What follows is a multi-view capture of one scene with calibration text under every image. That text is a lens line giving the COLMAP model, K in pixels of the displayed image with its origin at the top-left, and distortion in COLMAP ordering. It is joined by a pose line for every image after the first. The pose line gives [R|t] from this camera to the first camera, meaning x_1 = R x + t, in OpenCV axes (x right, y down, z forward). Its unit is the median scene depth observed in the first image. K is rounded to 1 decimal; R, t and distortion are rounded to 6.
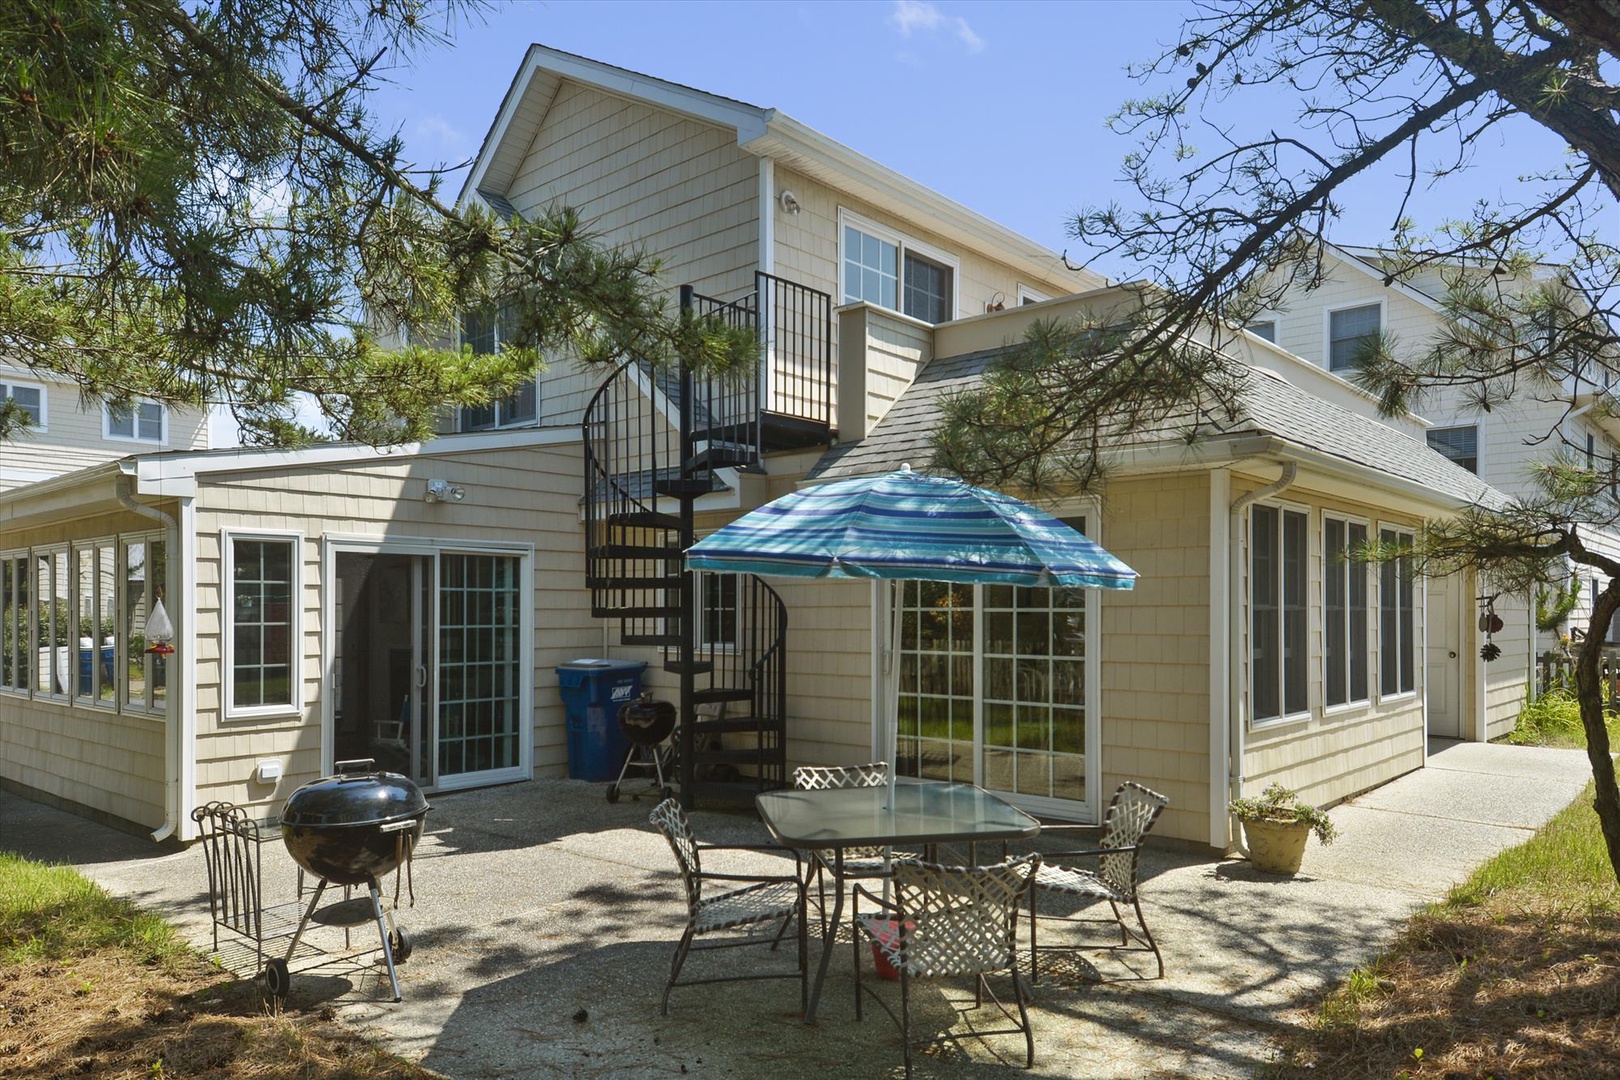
lens RADIAL K [[1071.0, 0, 814.6], [0, 1071.0, 566.4], [0, 0, 1]] dist [0.040979, -0.028823]
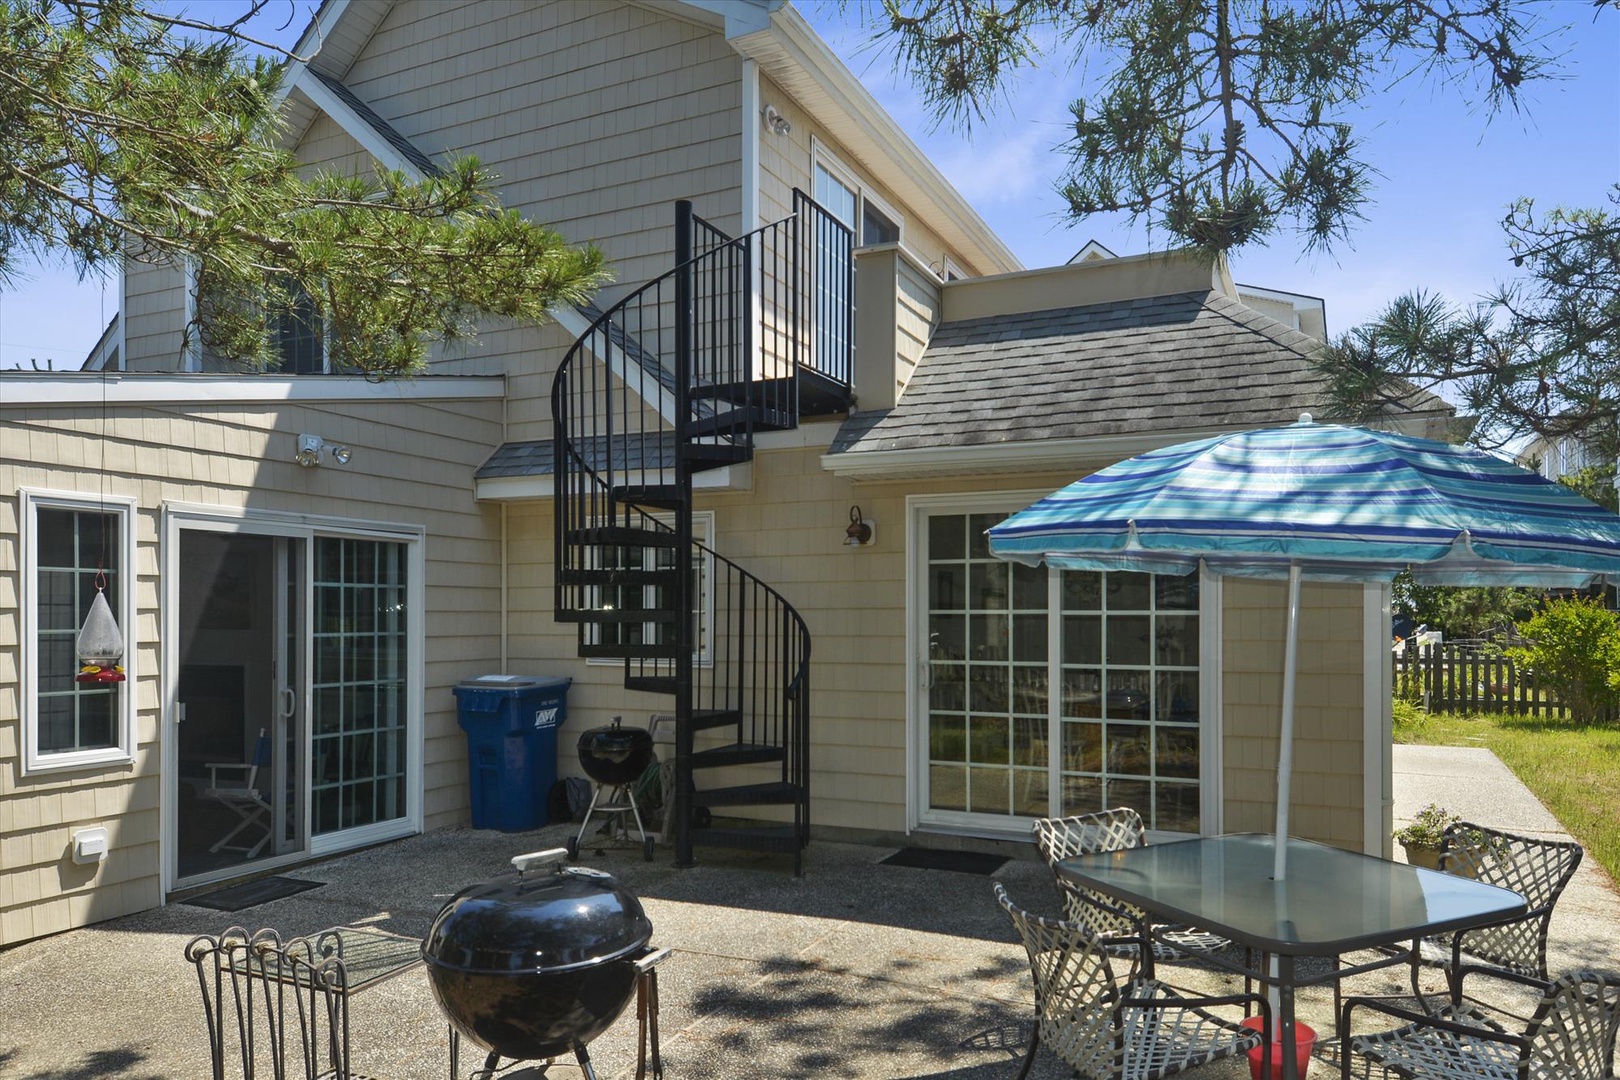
lens RADIAL K [[1095.3, 0, 808.5], [0, 1095.3, 577.1], [0, 0, 1]] dist [0.044656, -0.065841]
pose [[0.961612, 0.010727, 0.274202, -0.246156], [-0.012278, 0.999917, 0.003942, 0.010034], [-0.274137, -0.007157, 0.961664, 0.192536]]
